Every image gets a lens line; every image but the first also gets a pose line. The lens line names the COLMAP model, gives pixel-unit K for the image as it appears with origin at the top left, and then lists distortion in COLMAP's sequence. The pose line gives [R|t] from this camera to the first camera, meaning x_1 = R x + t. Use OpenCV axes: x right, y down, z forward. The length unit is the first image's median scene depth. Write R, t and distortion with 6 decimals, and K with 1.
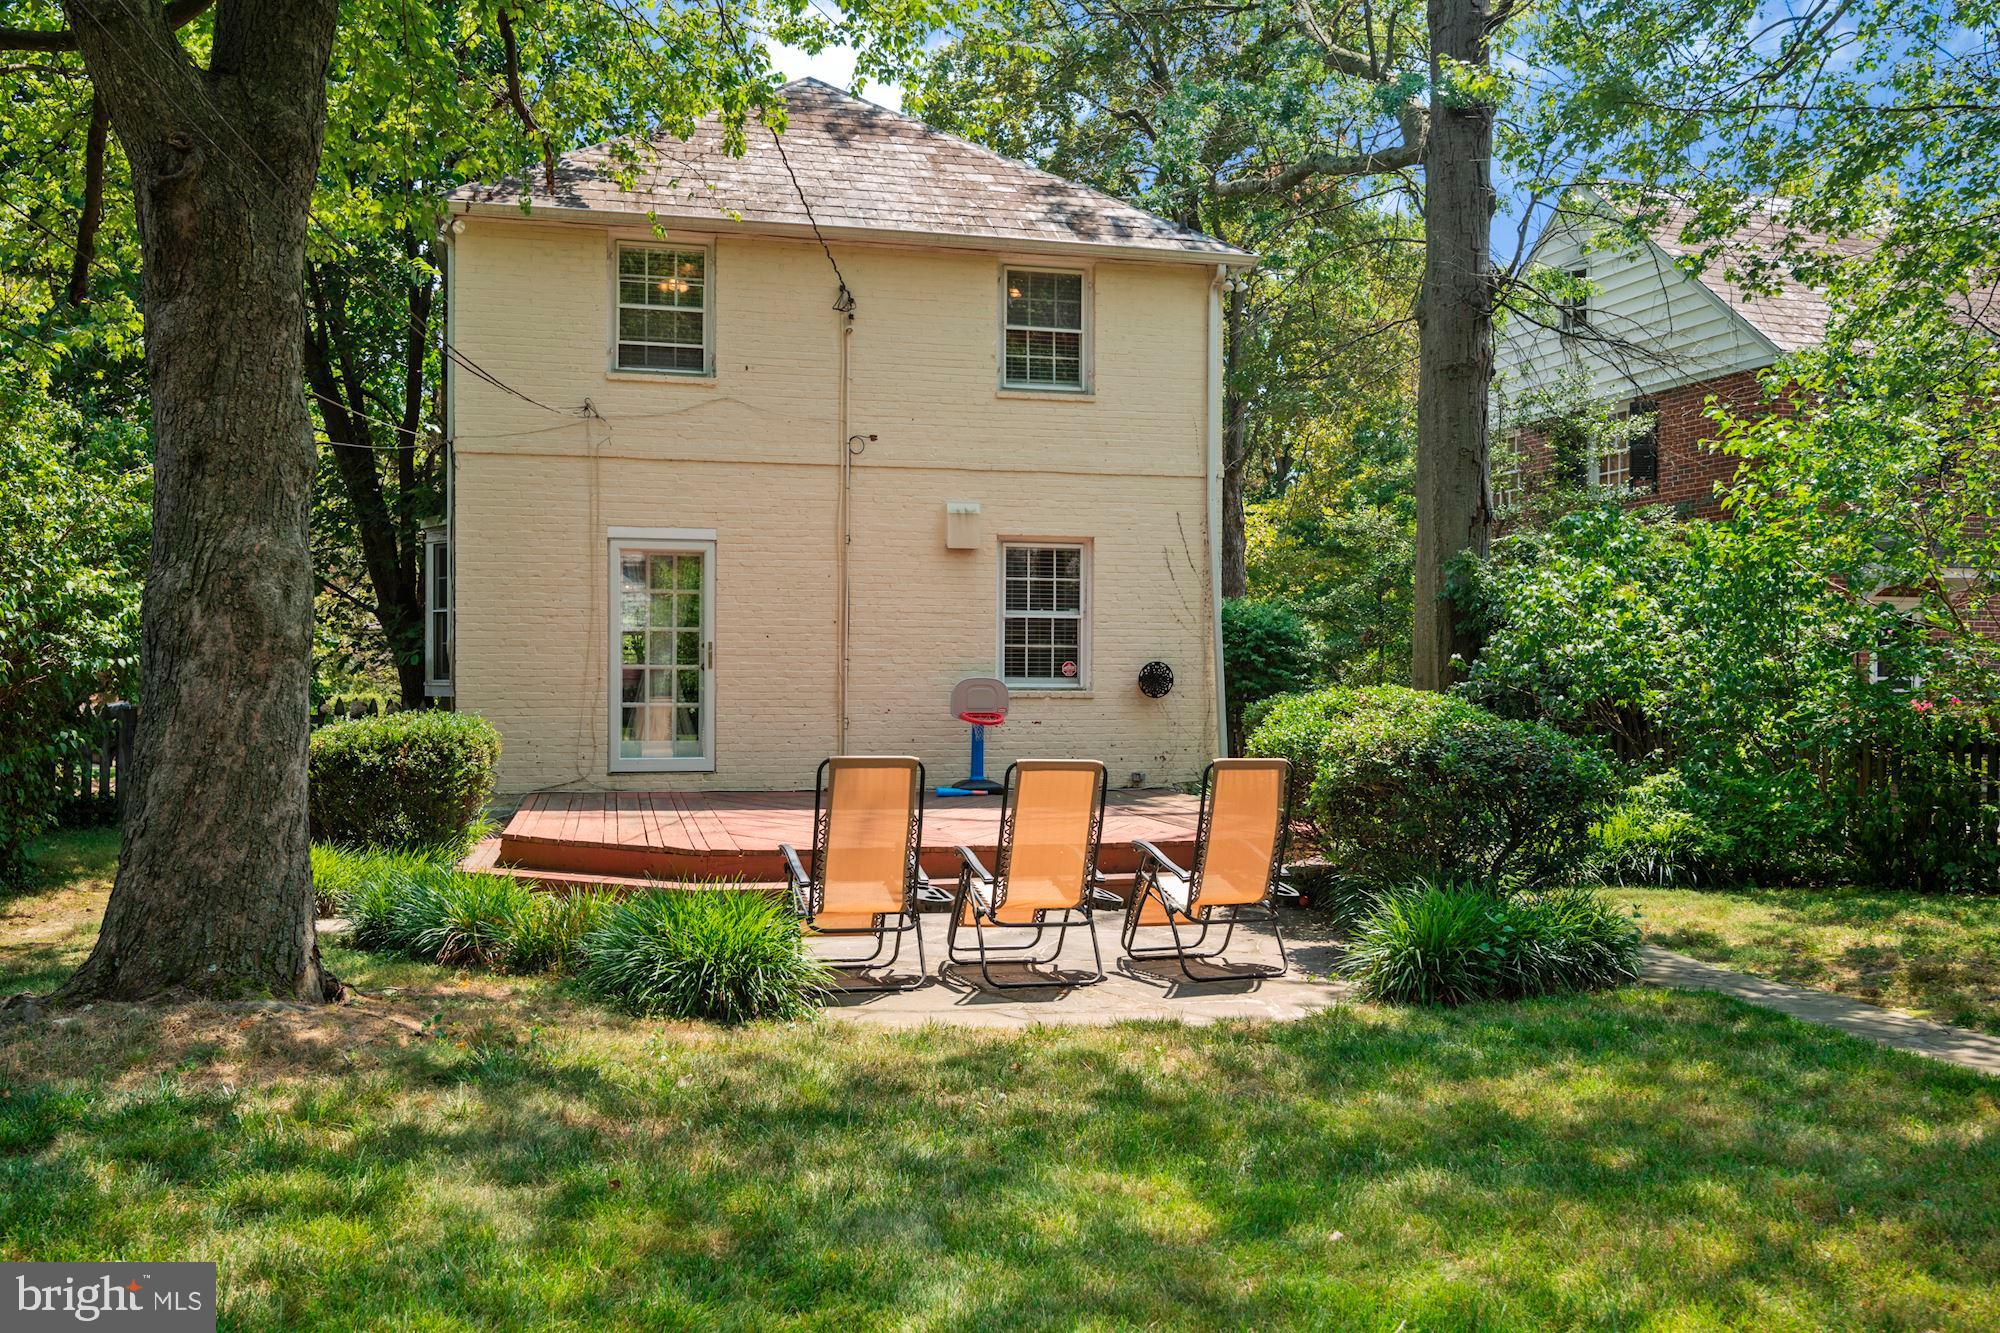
lens RADIAL K [[1716.2, 0, 1032.3], [0, 1716.2, 677.2], [0, 0, 1]] dist [0.007548, -0.001703]
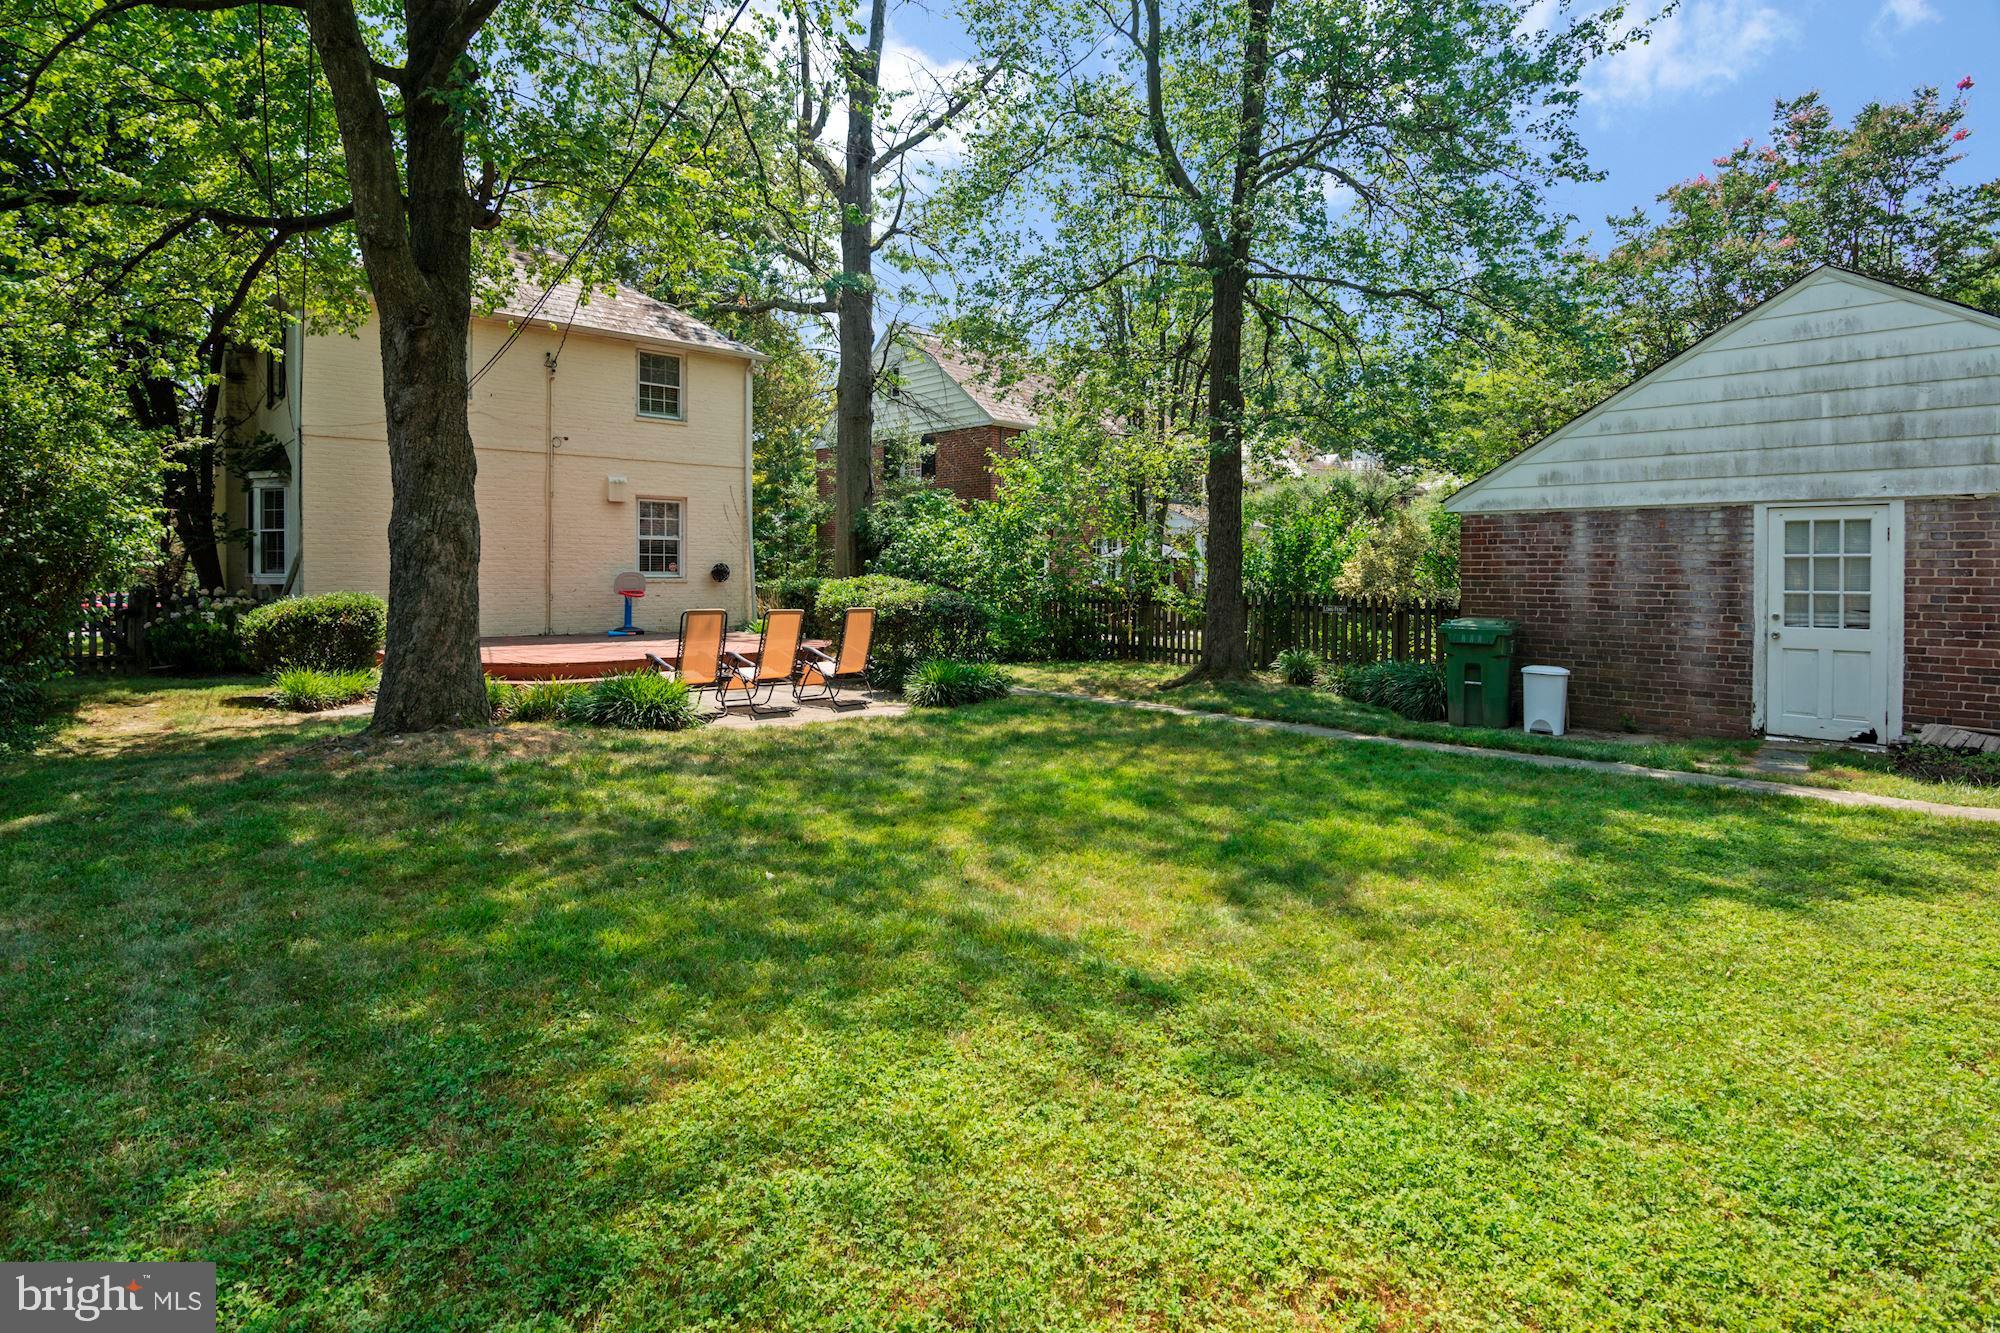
lens RADIAL K [[998.2, 0, 996.4], [0, 998.2, 587.3], [0, 0, 1]] dist [-0.004134, -0.000745]
pose [[0.887659, -0.007639, 0.460439, -0.175317], [-0.000661, 0.999840, 0.017862, -0.002421], [-0.460502, -0.016160, 0.887512, -0.140318]]
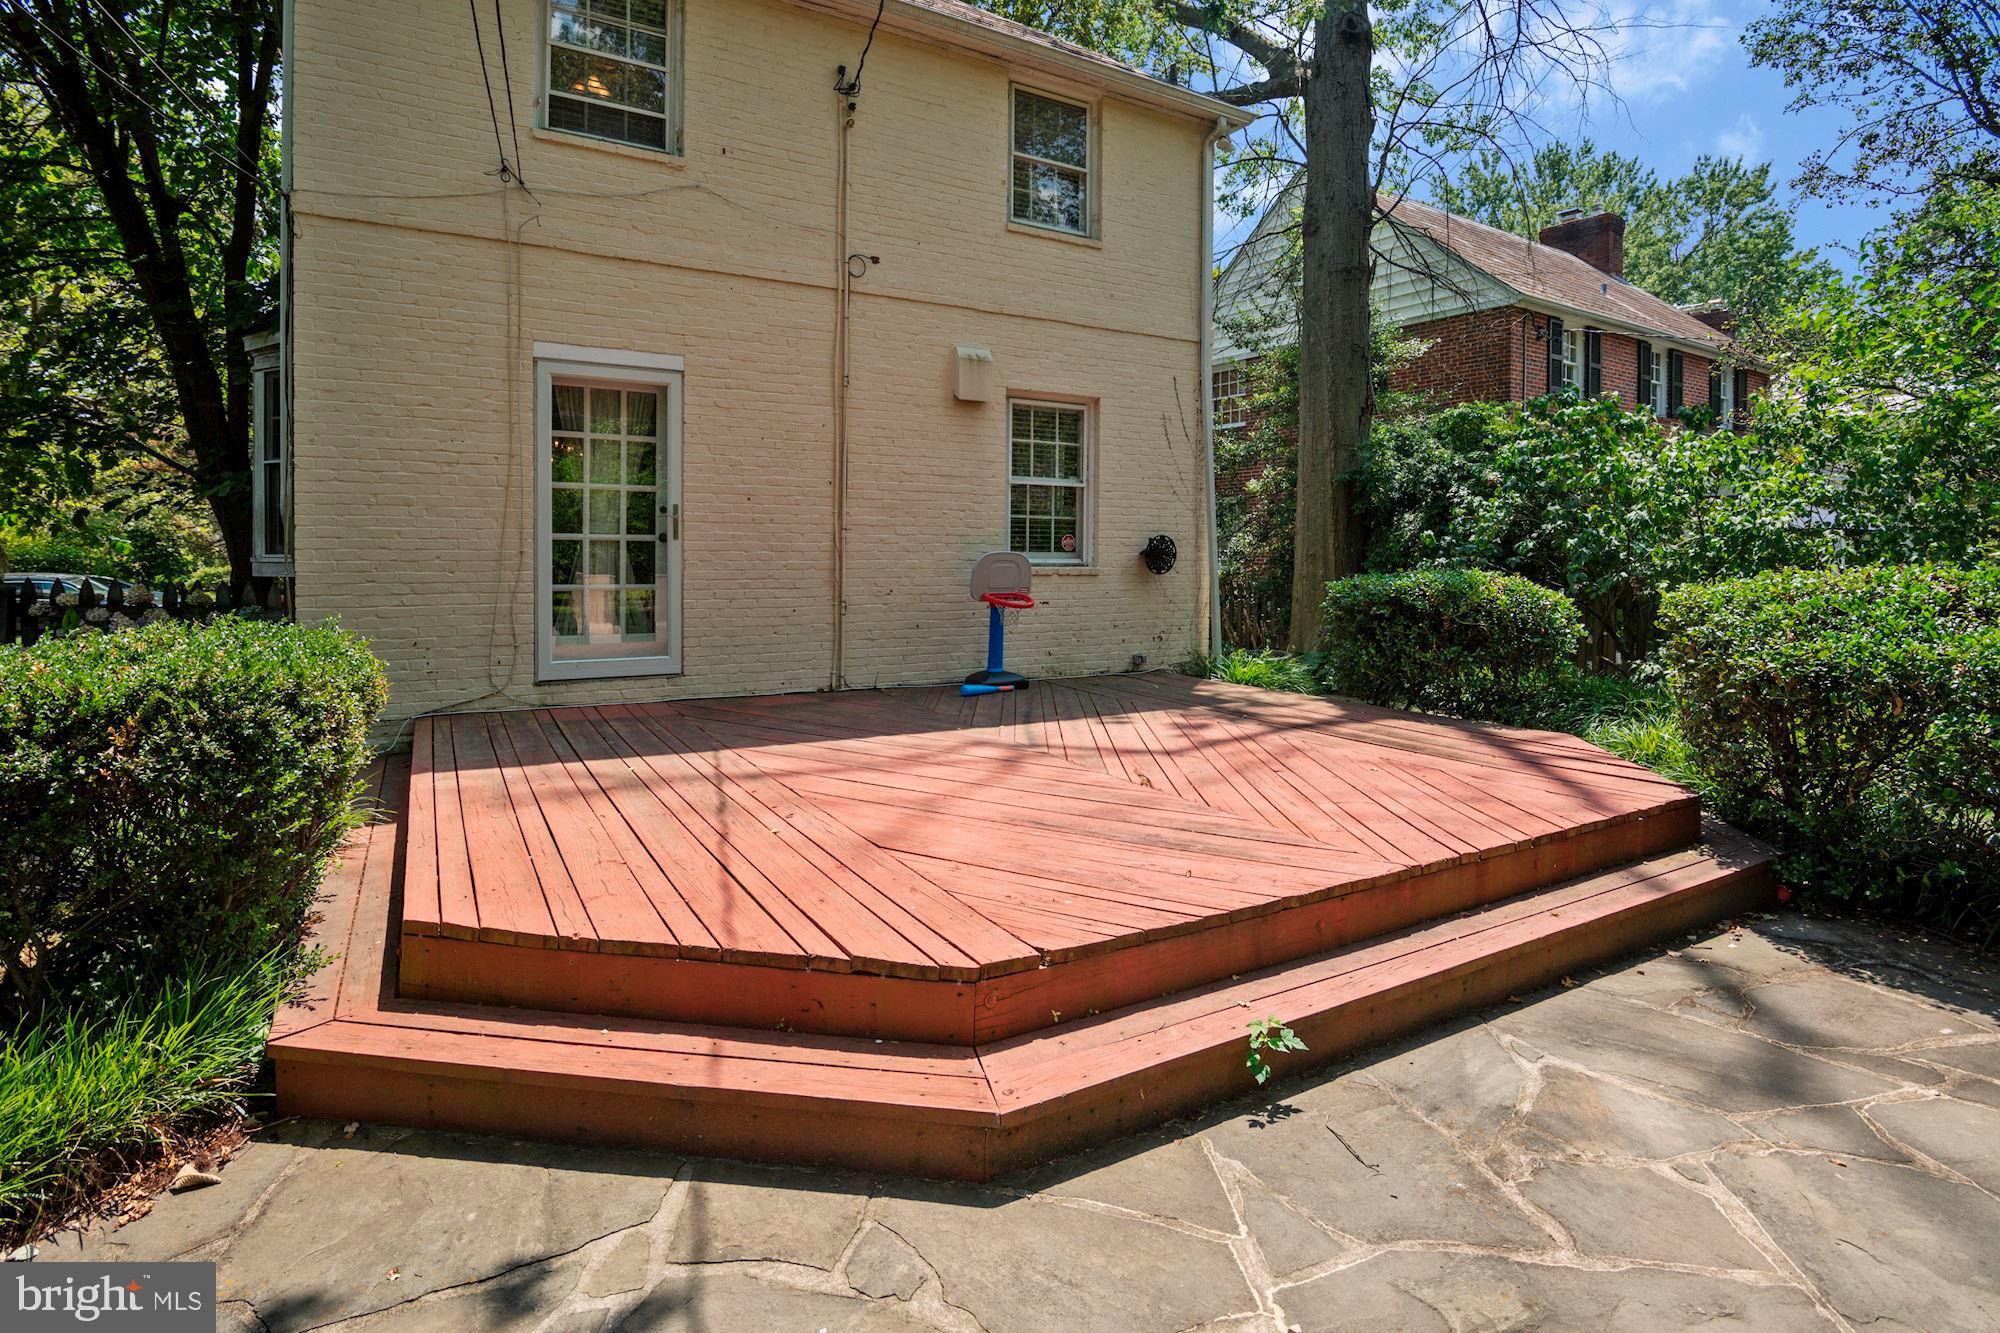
lens RADIAL K [[1000.5, 0, 993.1], [0, 1000.5, 568.7], [0, 0, 1]] dist [-0.023070, -0.000024]
pose [[0.961897, -0.002578, 0.273398, -0.169641], [-0.001603, 0.999885, 0.015069, 0.001077], [-0.273406, -0.014934, 0.961783, 0.523868]]
